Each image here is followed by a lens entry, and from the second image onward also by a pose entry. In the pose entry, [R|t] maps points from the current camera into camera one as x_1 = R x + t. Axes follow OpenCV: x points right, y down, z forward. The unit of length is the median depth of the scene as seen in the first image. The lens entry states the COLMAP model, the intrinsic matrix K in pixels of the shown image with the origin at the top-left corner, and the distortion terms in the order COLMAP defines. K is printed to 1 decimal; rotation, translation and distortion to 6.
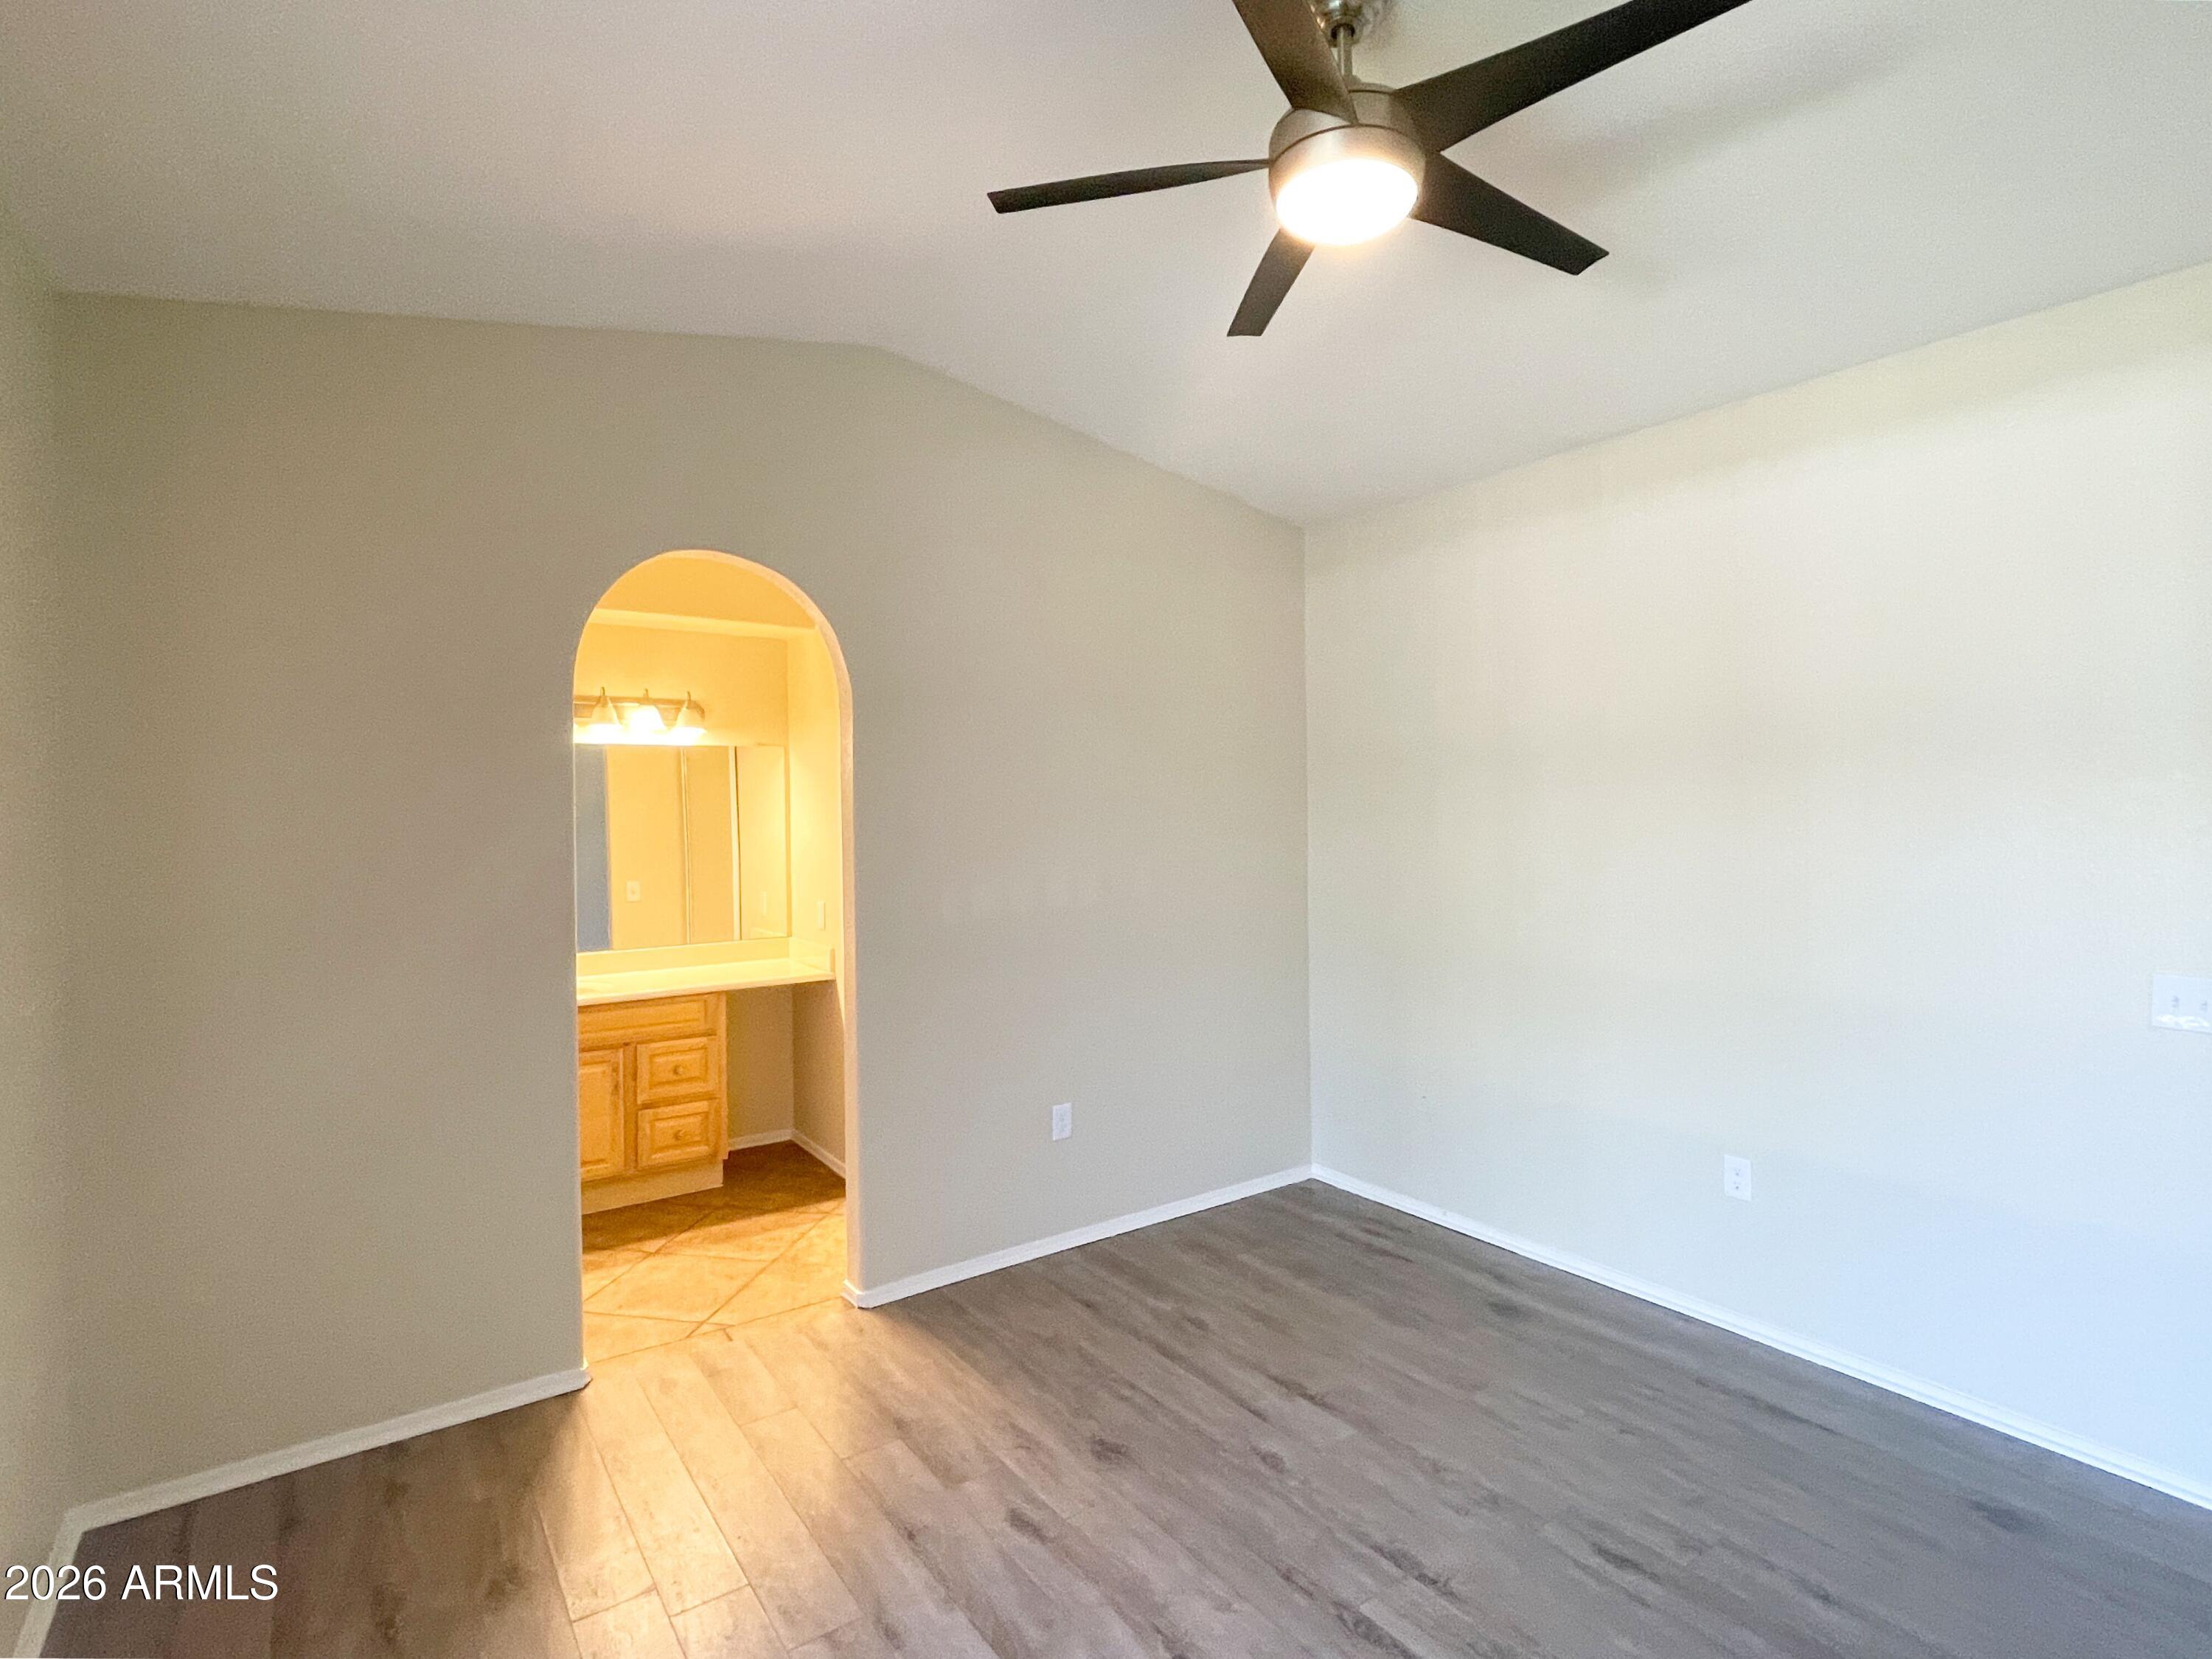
lens RADIAL K [[1105.4, 0, 1111.1], [0, 1105.4, 814.8], [0, 0, 1]] dist [0.004200, -0.001267]
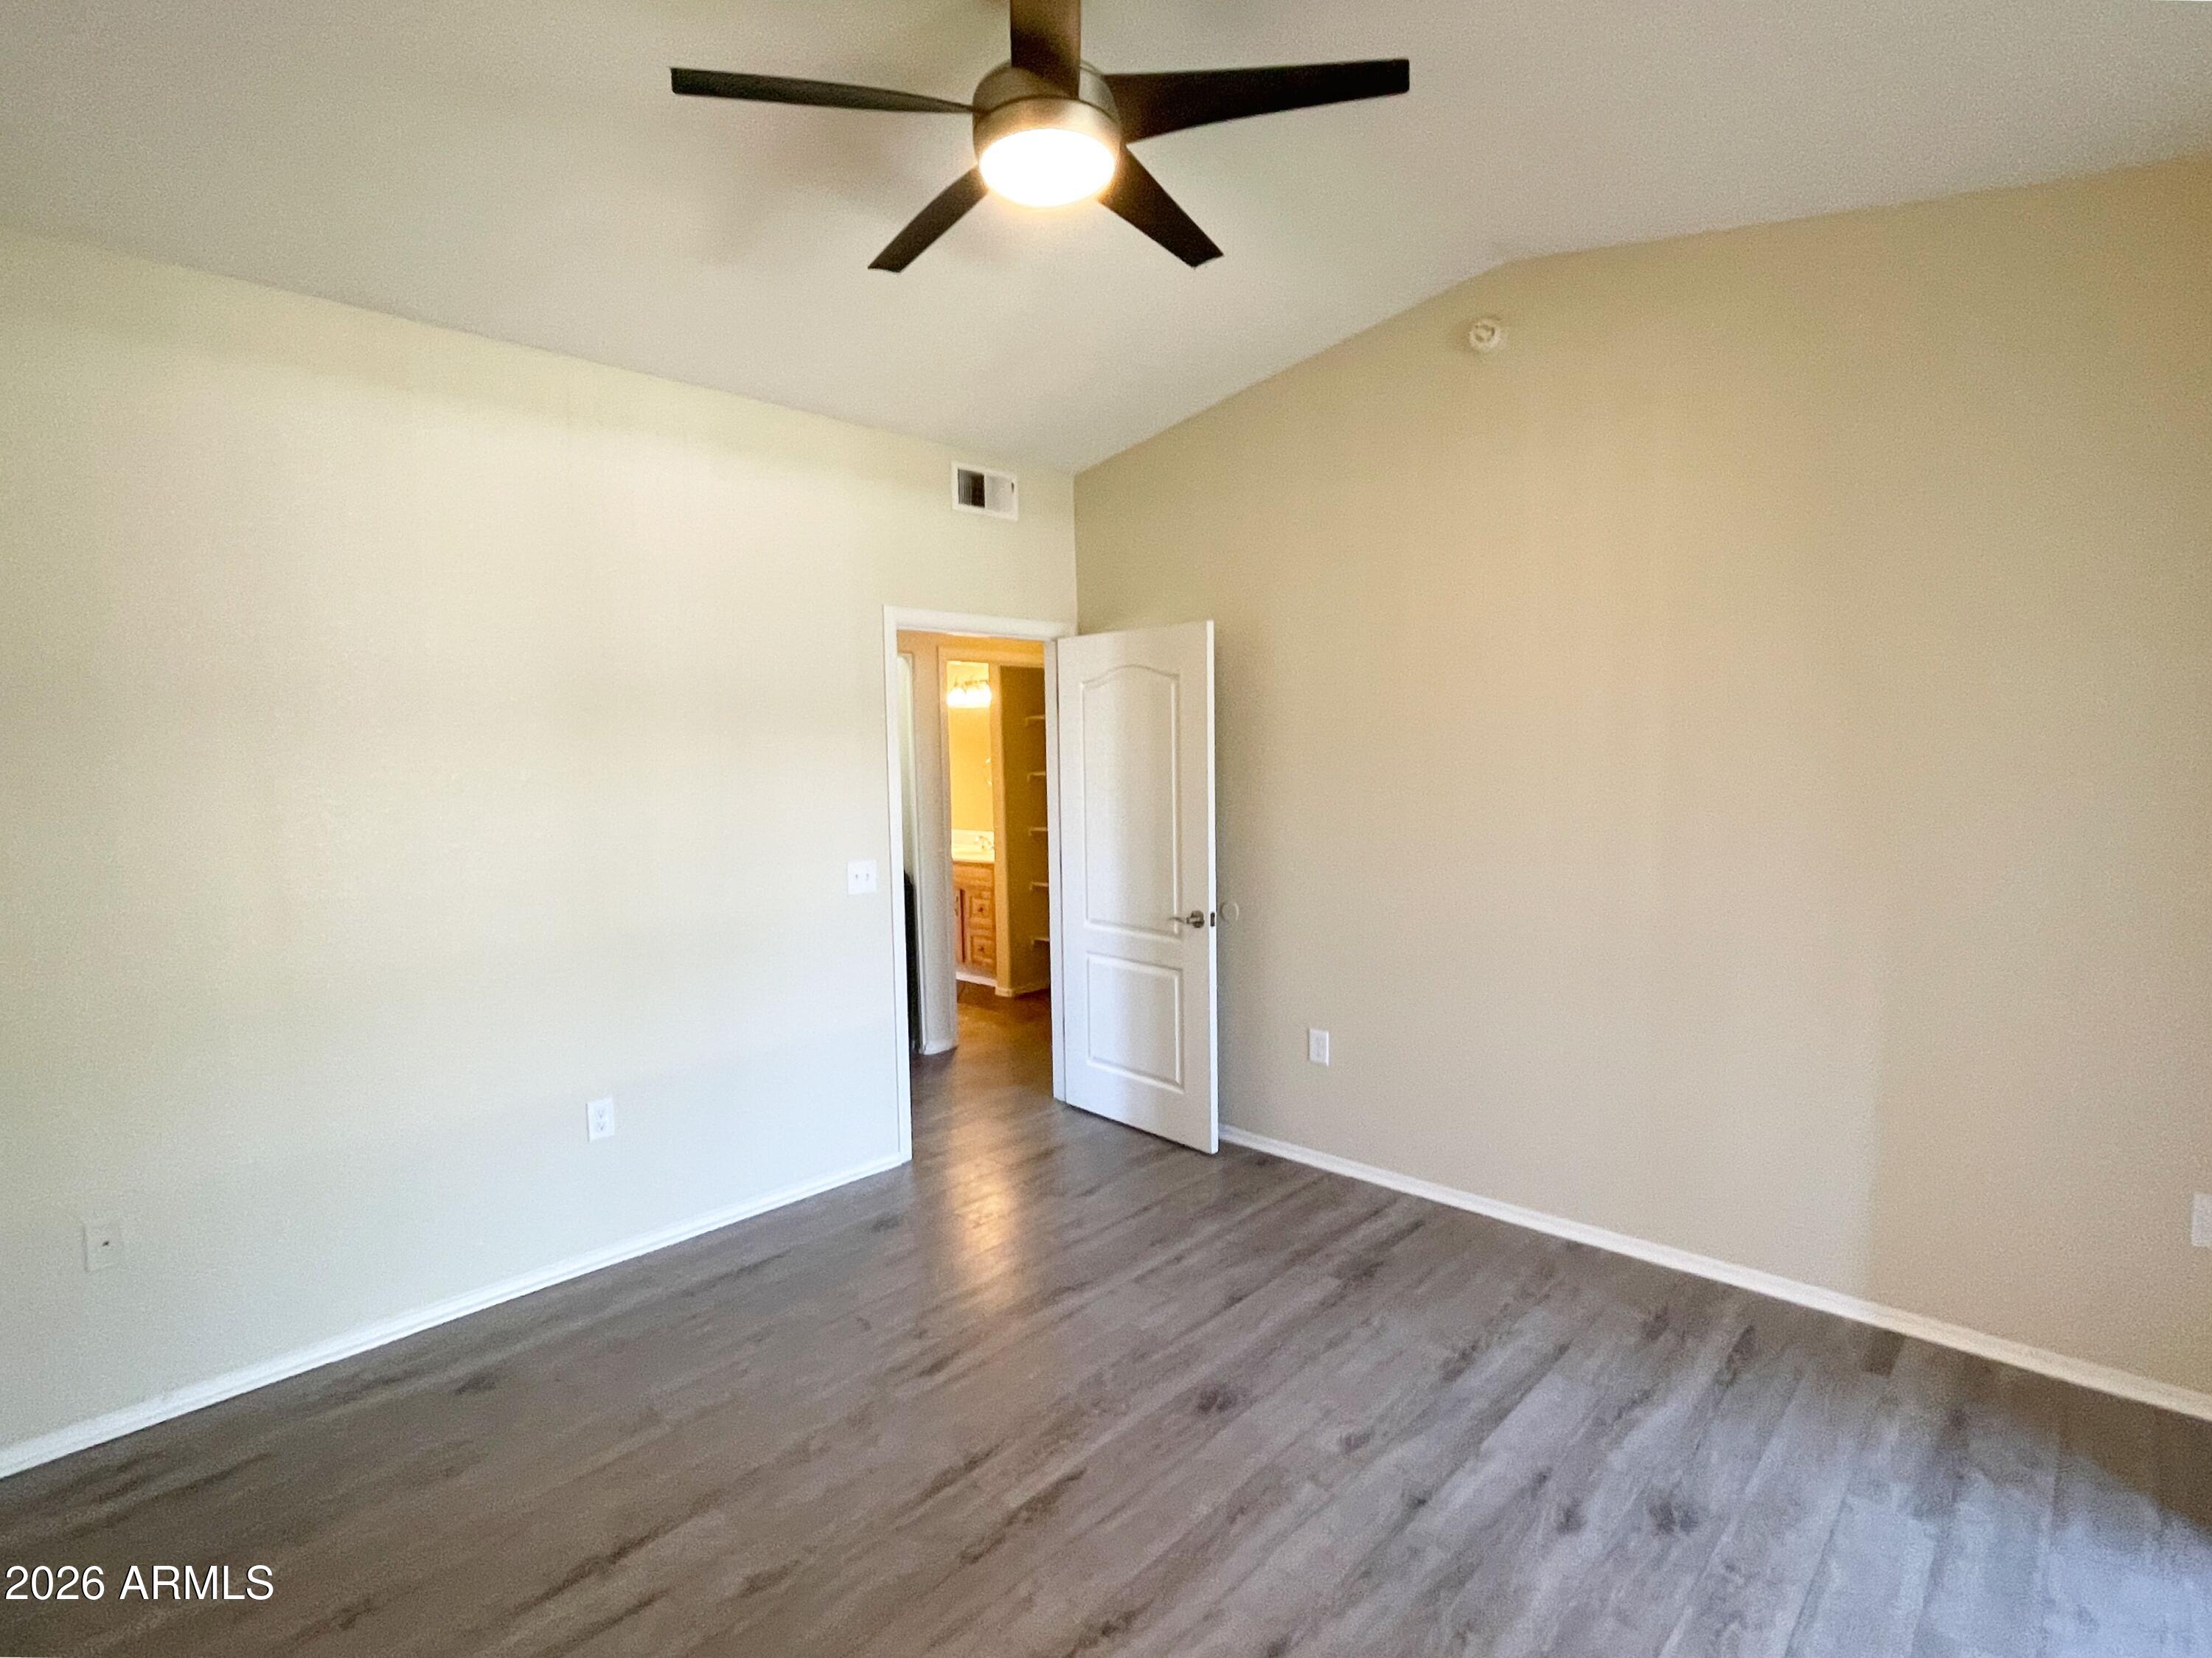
lens RADIAL K [[1105.3, 0, 1100.1], [0, 1105.3, 837.6], [0, 0, 1]] dist [0.004200, -0.001267]
pose [[-0.184864, -0.070799, 0.980211, -0.591852], [0.028391, 0.996601, 0.077337, -0.003145], [-0.982354, 0.042126, -0.182226, 0.816108]]
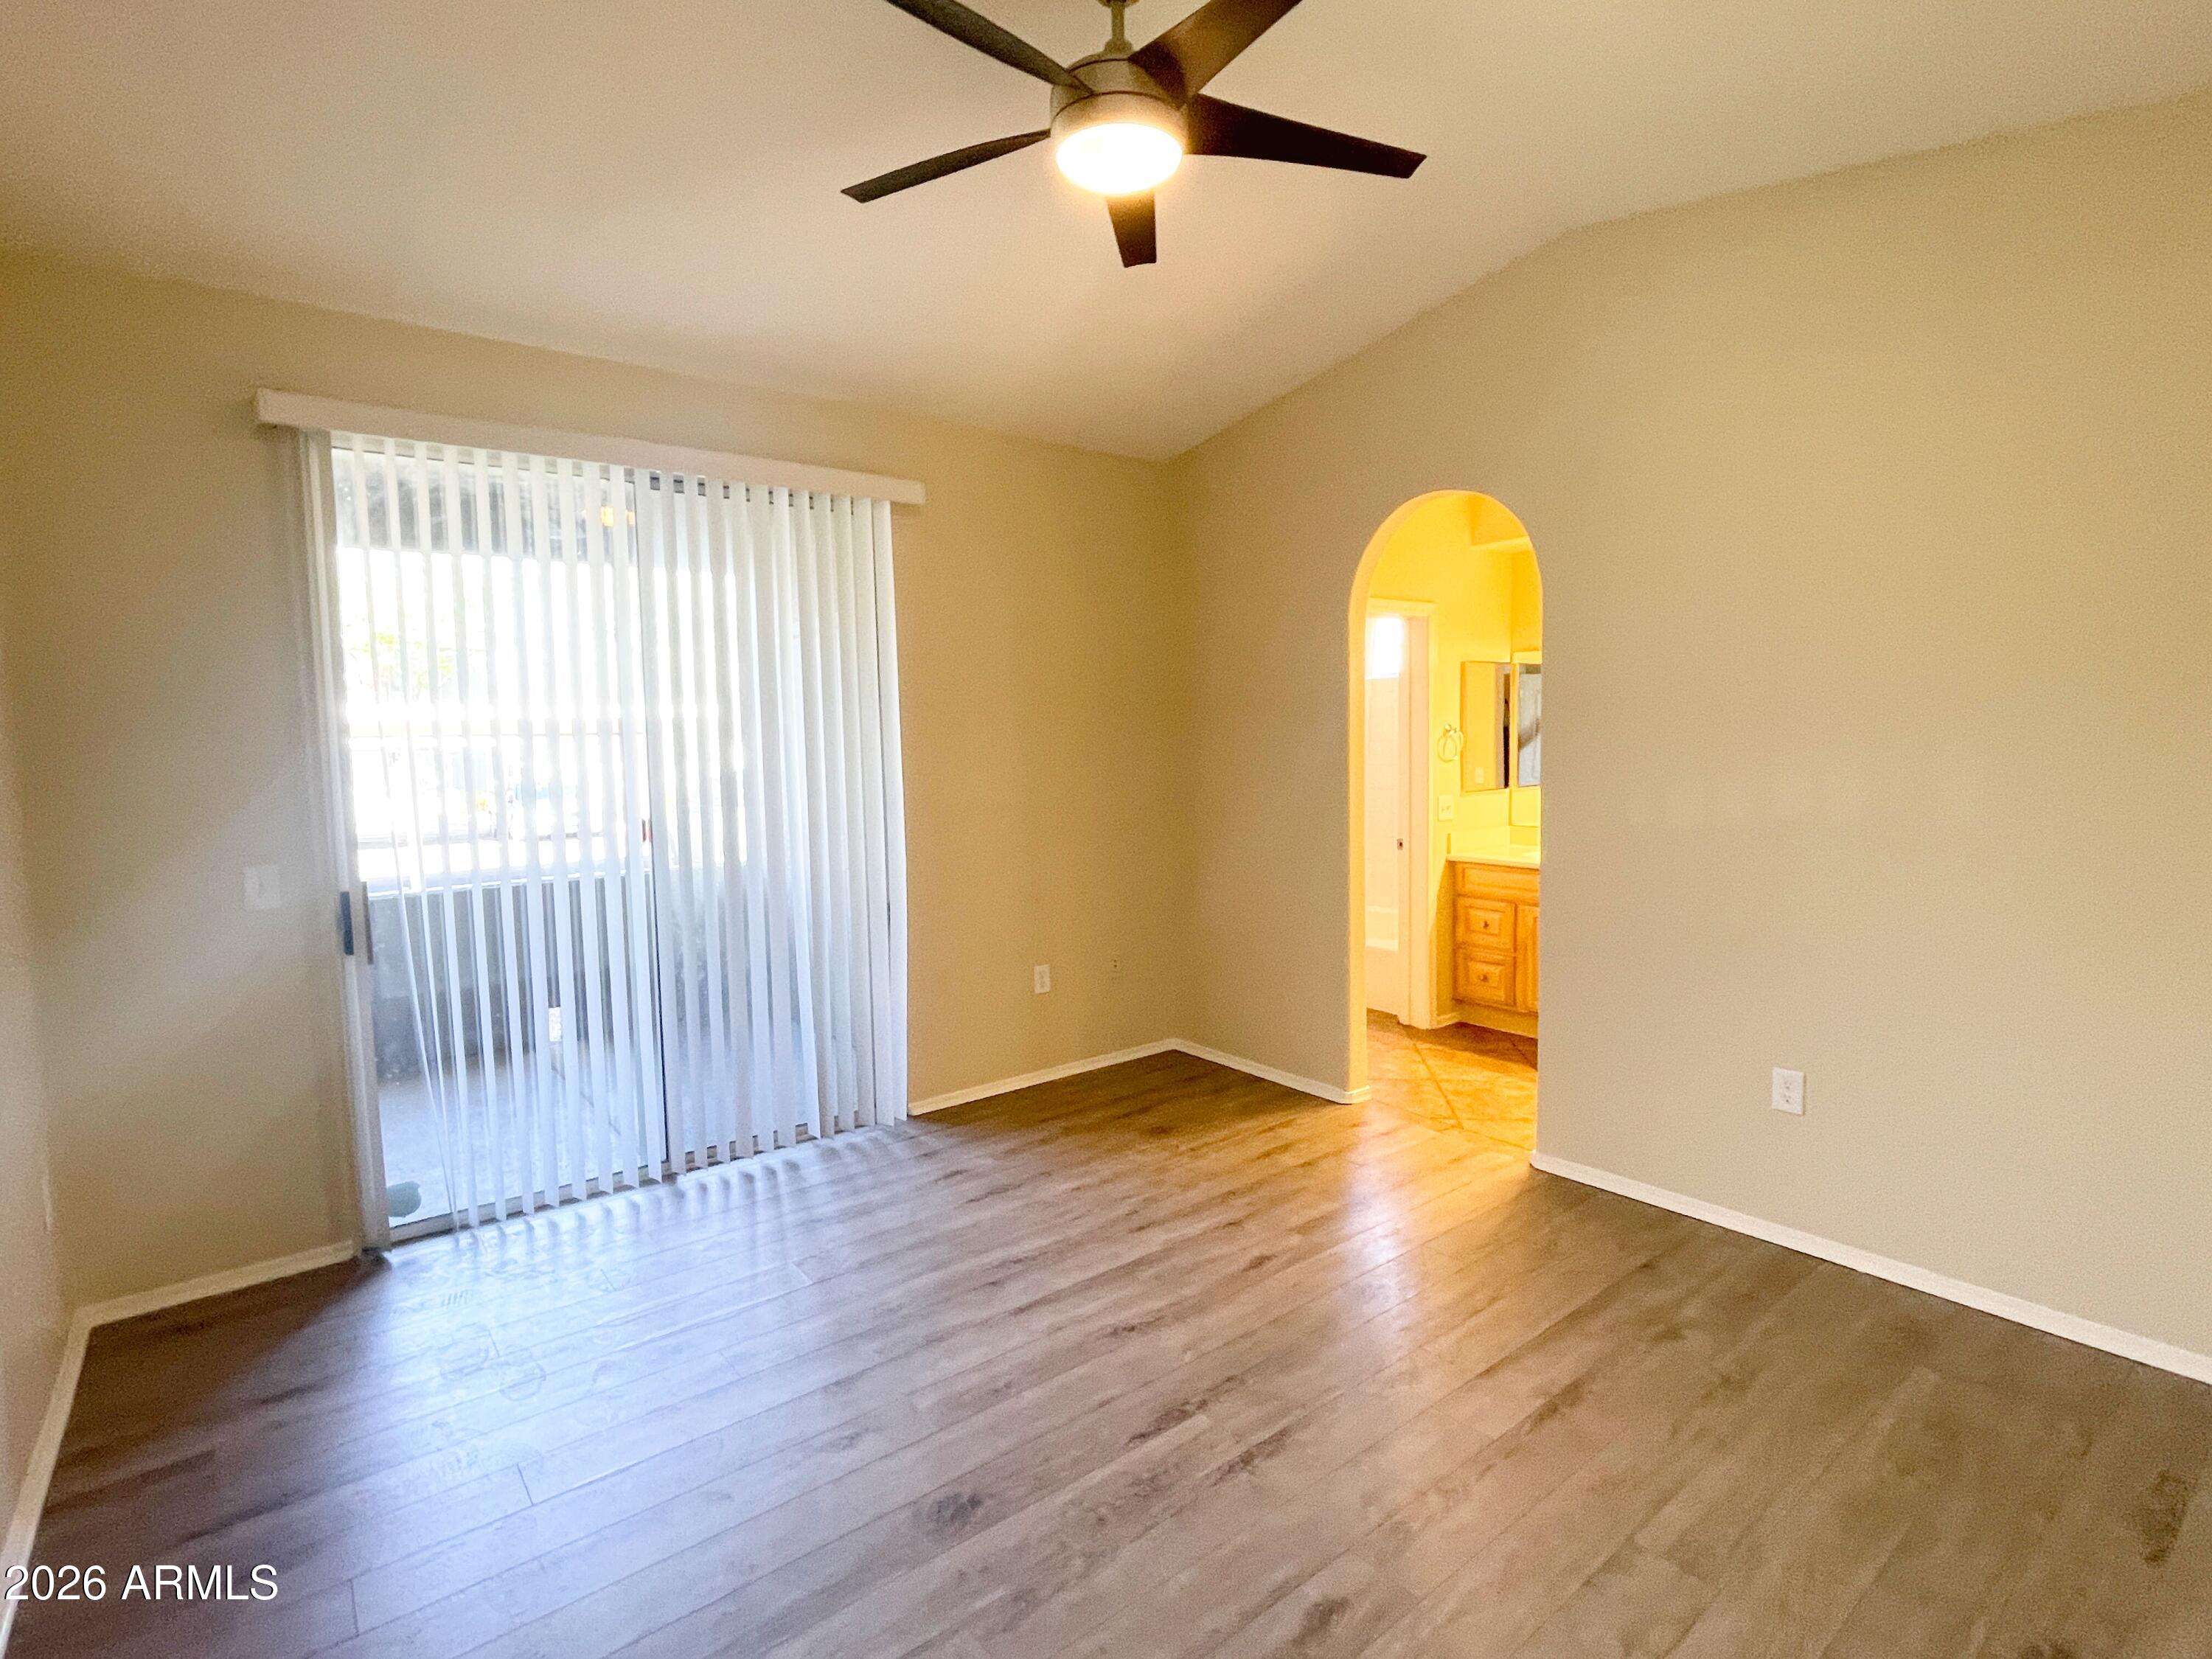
lens RADIAL K [[1105.4, 0, 1113.8], [0, 1105.4, 821.0], [0, 0, 1]] dist [0.004200, -0.001267]
pose [[0.052596, 0.089576, -0.994590, 0.972427], [0.011319, 0.995851, 0.090288, 0.005701], [0.998552, -0.016006, 0.051364, 0.648907]]
